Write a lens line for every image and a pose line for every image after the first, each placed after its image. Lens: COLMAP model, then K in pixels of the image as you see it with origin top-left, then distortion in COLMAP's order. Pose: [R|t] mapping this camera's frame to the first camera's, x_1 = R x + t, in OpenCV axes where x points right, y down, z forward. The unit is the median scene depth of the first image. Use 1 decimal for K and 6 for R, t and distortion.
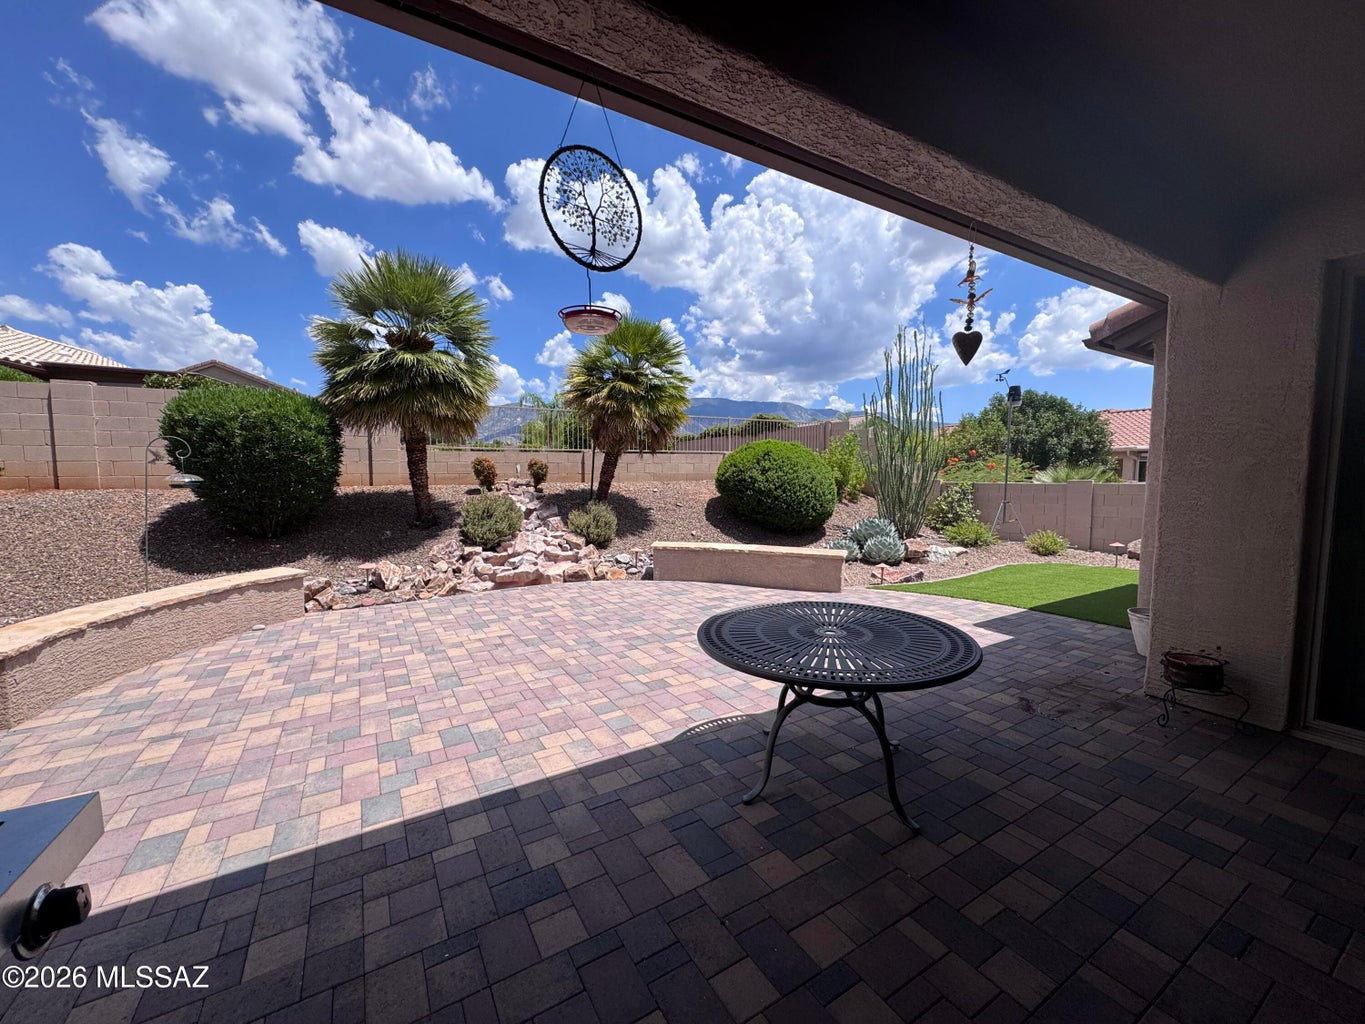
lens RADIAL K [[566.1, 0, 682.5], [0, 566.1, 512.0], [0, 0, 1]] dist [-0.002220, 0.005170]
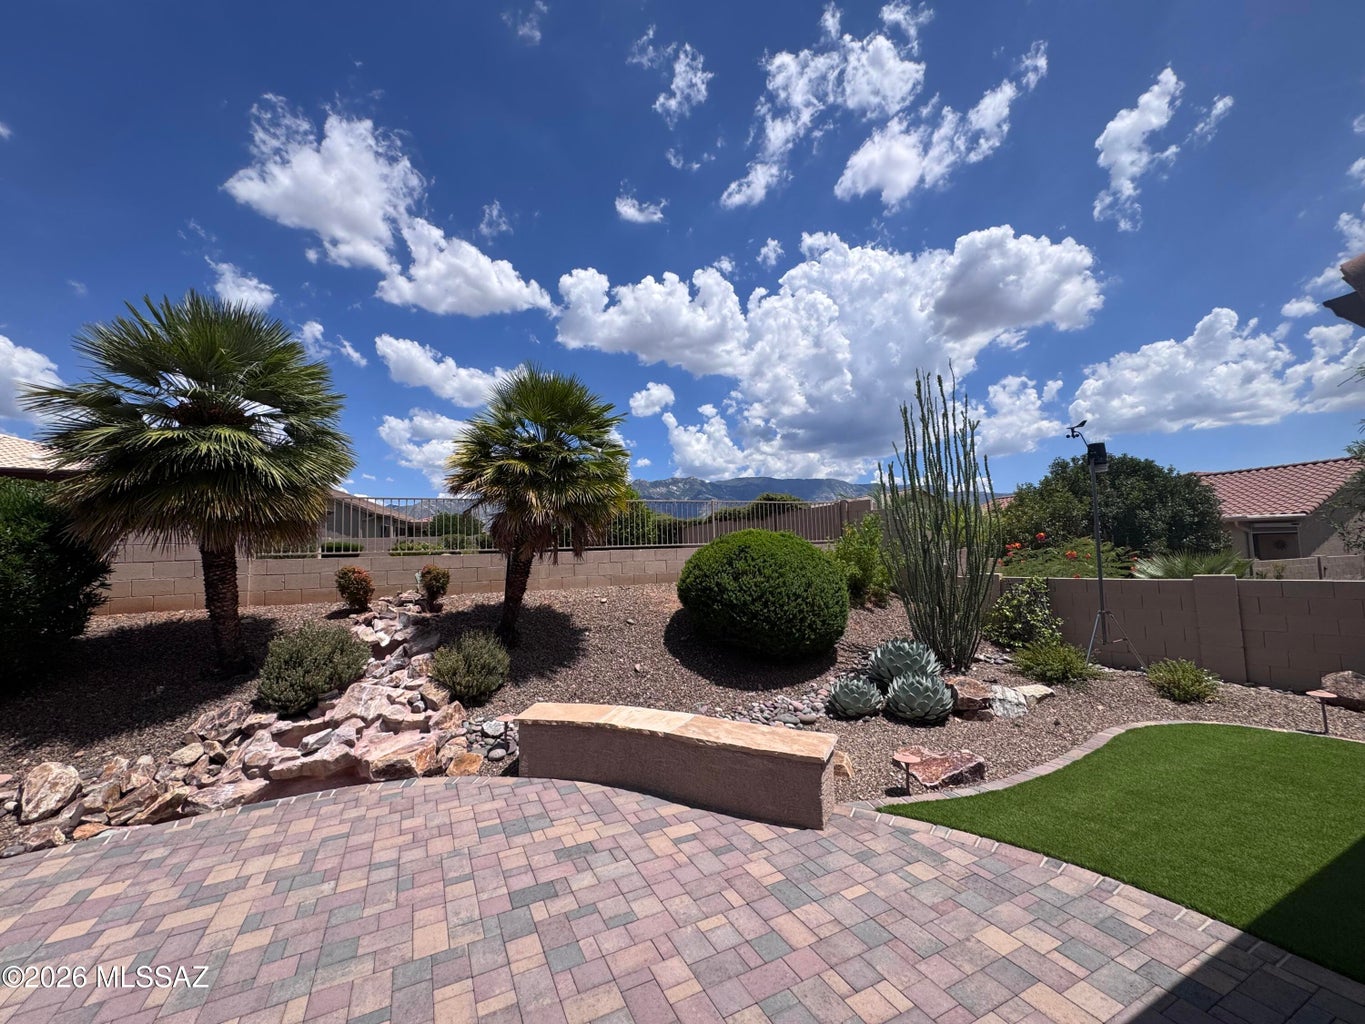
lens RADIAL K [[566.1, 0, 682.5], [0, 566.1, 512.0], [0, 0, 1]] dist [-0.002220, 0.005170]
pose [[0.996248, -0.032696, -0.080133, 0.119810], [0.021139, 0.989778, -0.141041, -0.046379], [0.083925, 0.138818, 0.986755, 0.254655]]
